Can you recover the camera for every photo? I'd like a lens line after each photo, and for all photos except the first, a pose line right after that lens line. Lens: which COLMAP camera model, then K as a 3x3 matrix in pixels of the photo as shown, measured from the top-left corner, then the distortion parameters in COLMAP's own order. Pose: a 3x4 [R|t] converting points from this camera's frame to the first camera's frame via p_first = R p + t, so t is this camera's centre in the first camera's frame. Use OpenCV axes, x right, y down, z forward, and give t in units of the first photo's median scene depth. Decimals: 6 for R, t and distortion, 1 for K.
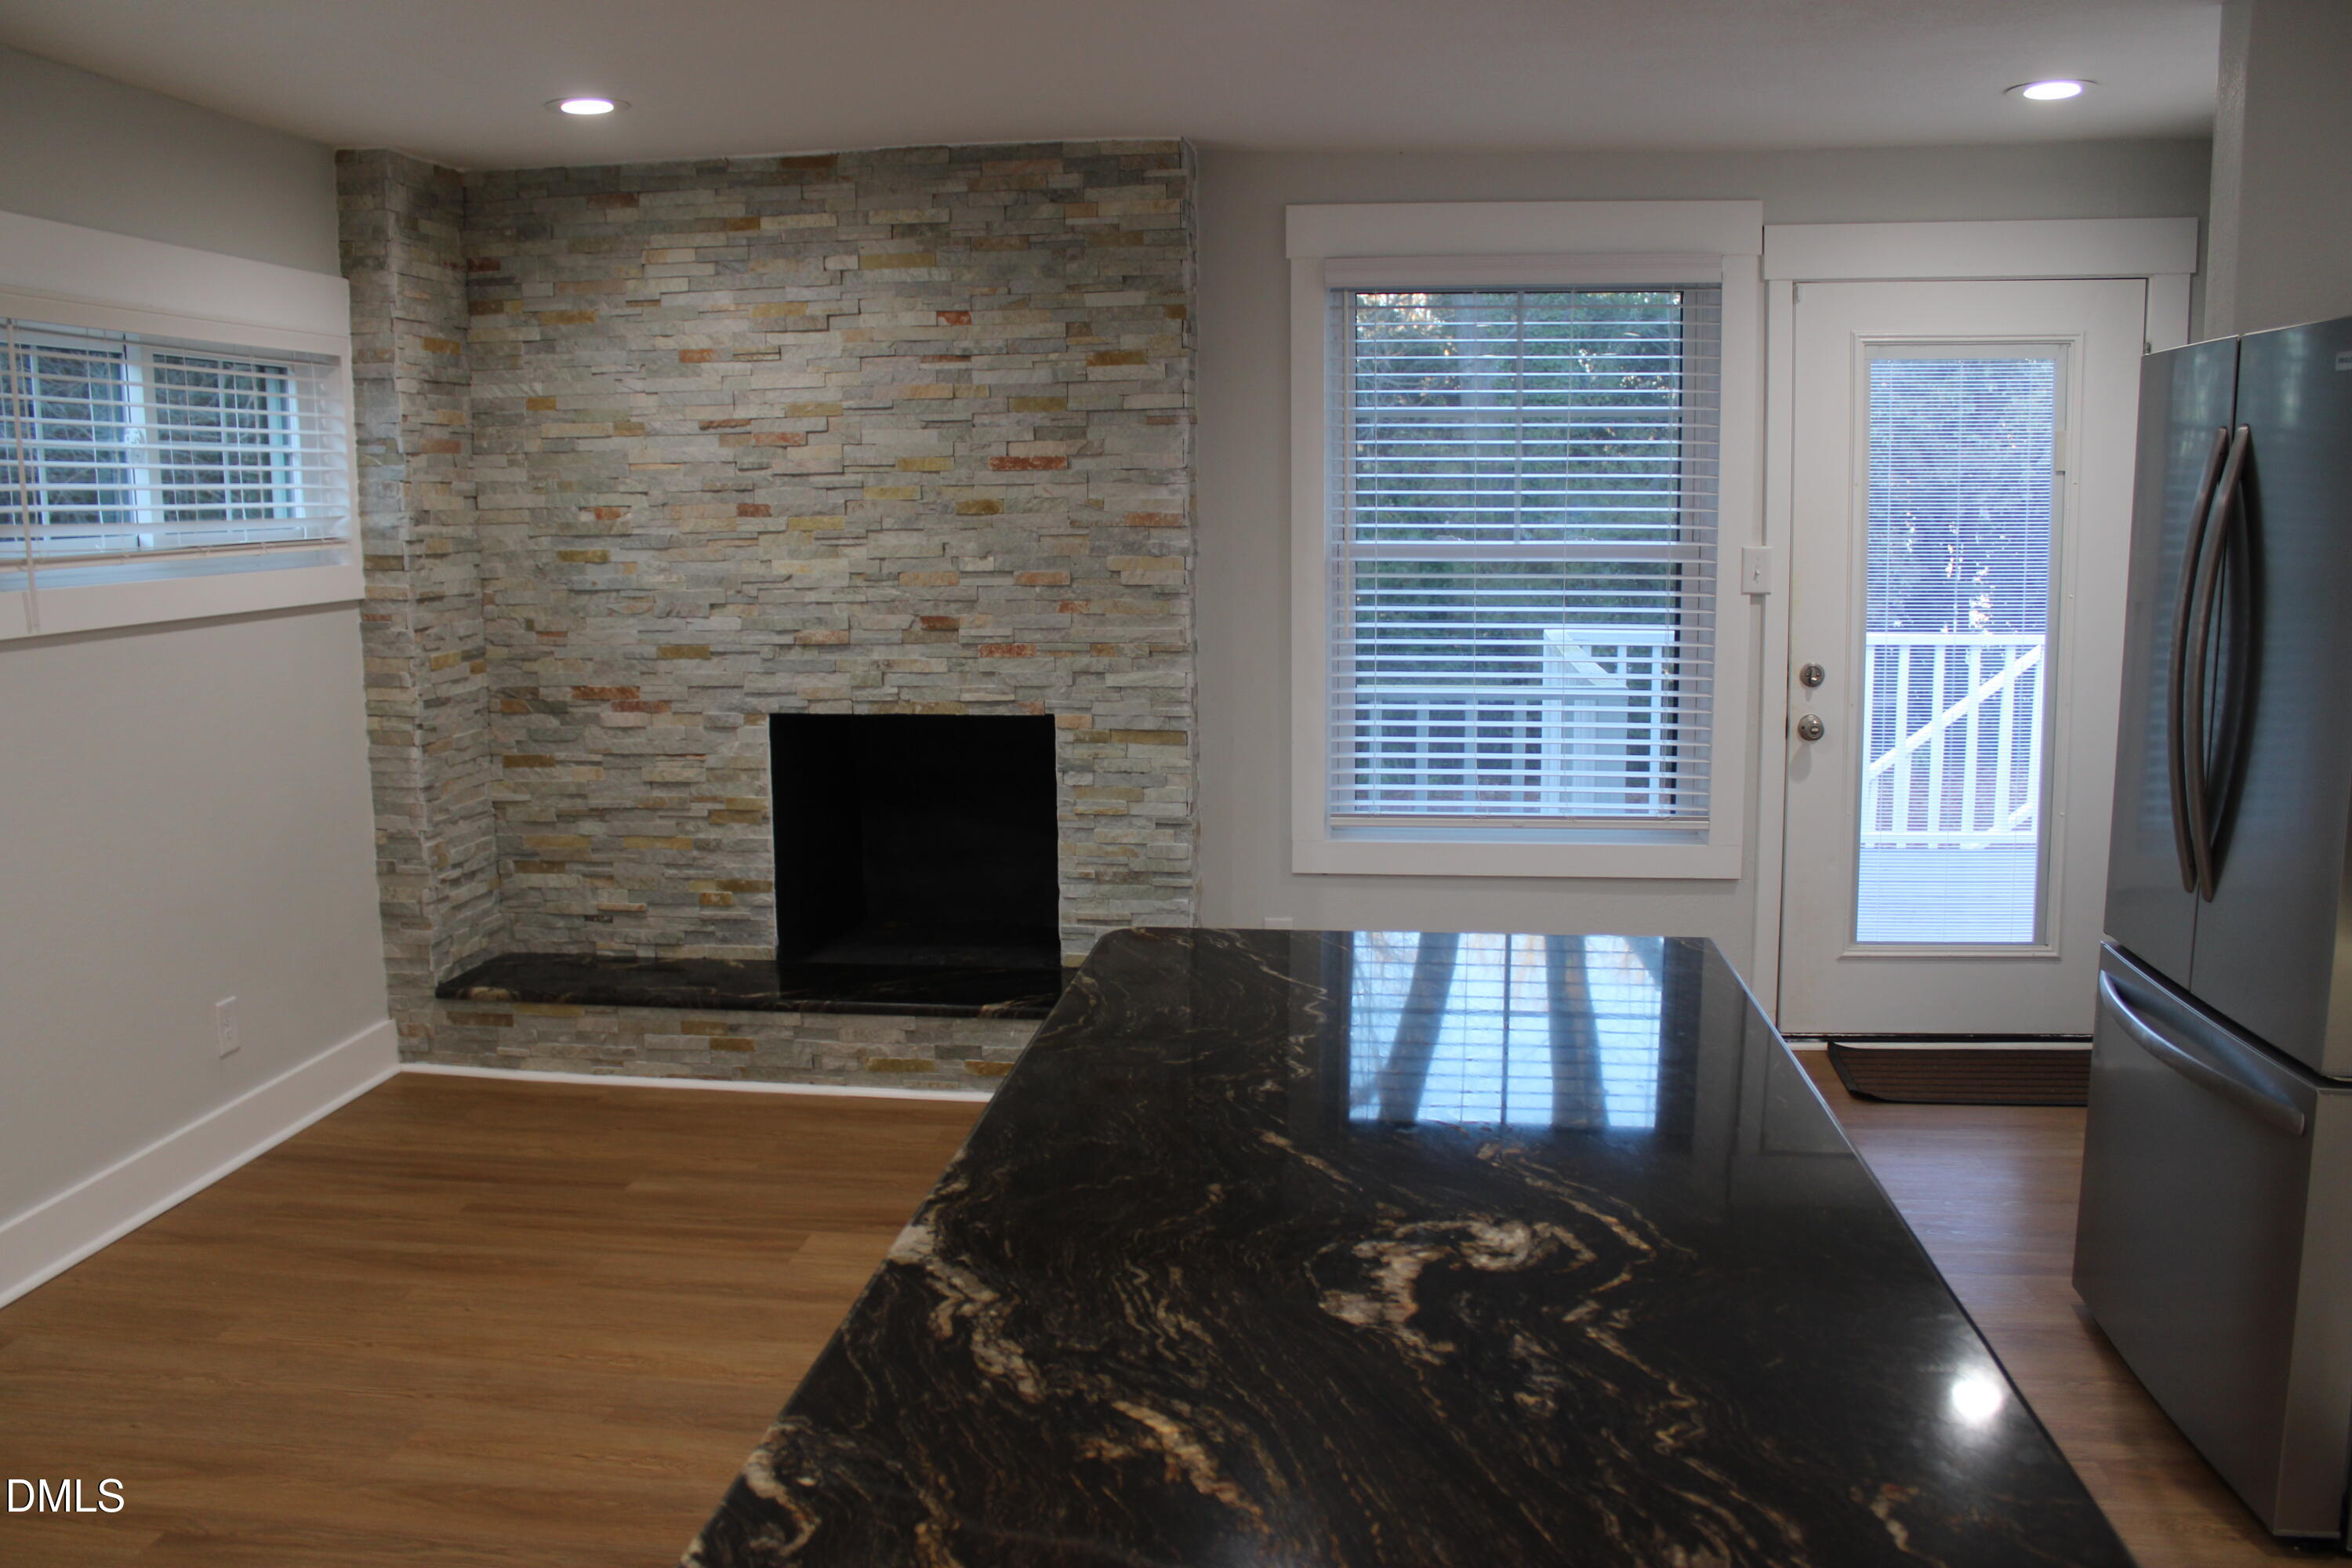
lens RADIAL K [[1982.7, 0, 1176.0], [0, 1982.7, 784.0], [0, 0, 1]] dist [-0.163466, 0.158985]
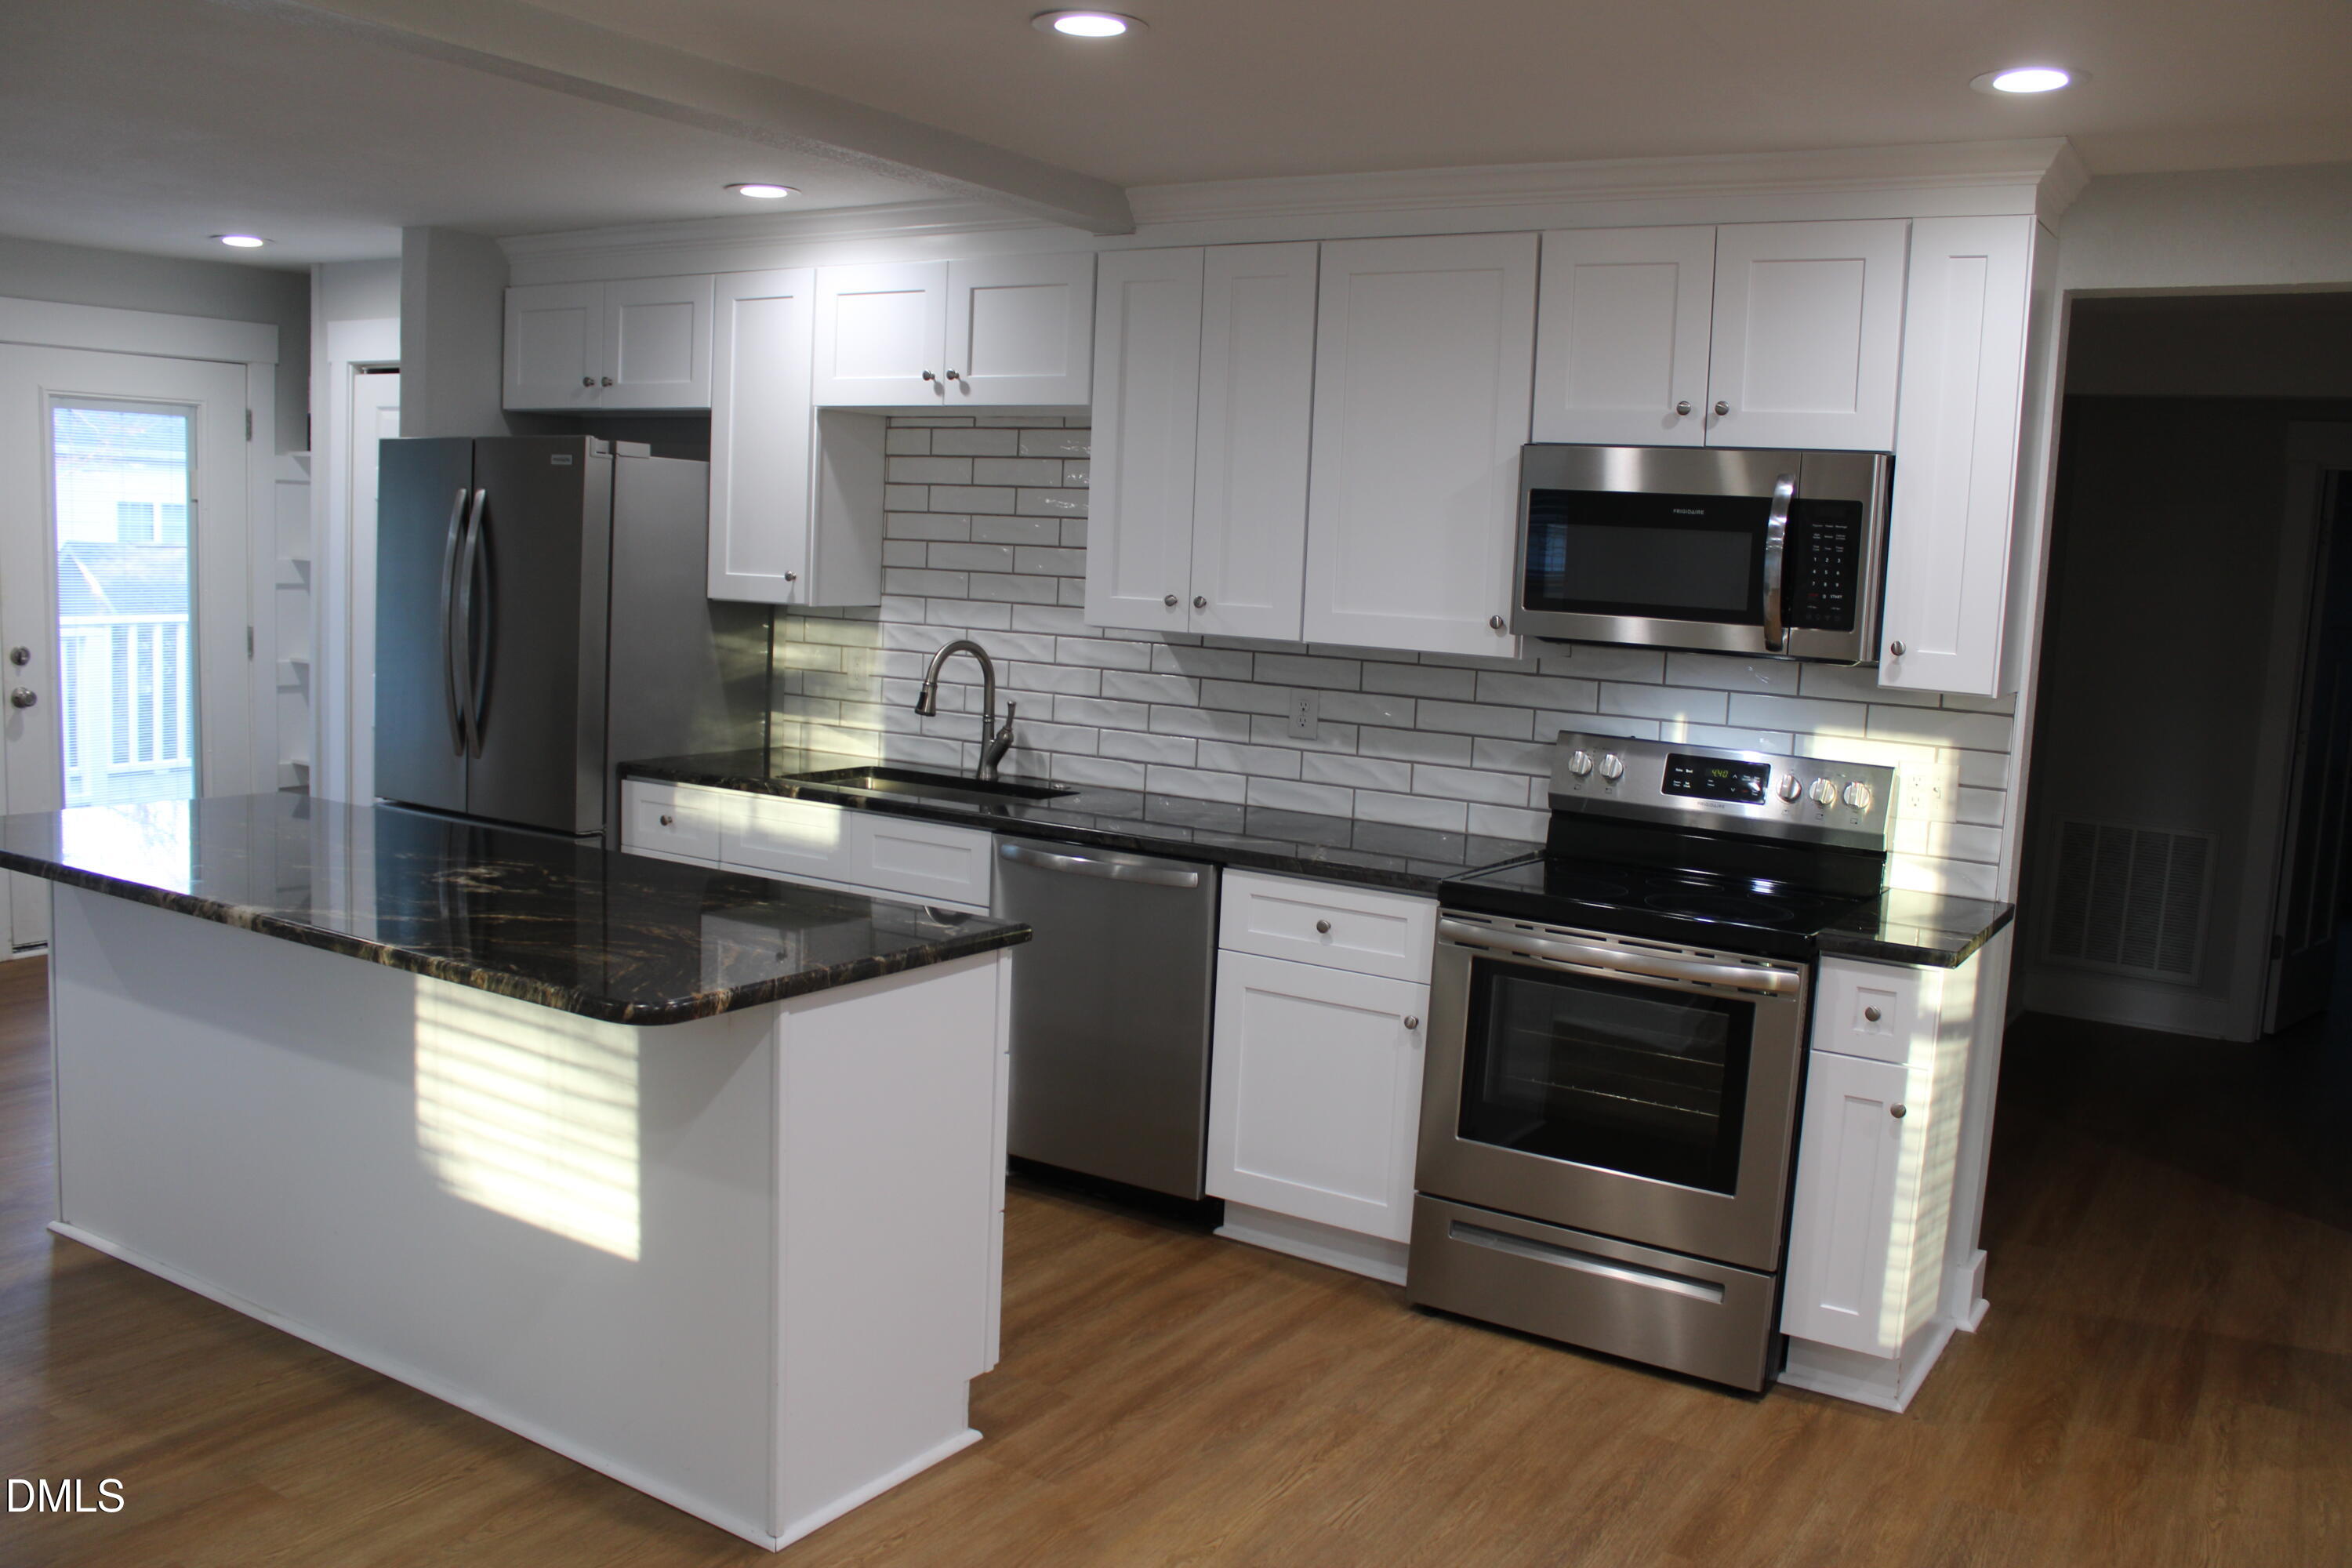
lens RADIAL K [[1982.7, 0, 1176.0], [0, 1982.7, 784.0], [0, 0, 1]] dist [-0.163466, 0.158985]
pose [[0.188477, -0.118209, 0.974937, -0.770210], [0.122377, 0.987819, 0.096113, -0.000619], [-0.974423, 0.101195, 0.200647, 0.031668]]
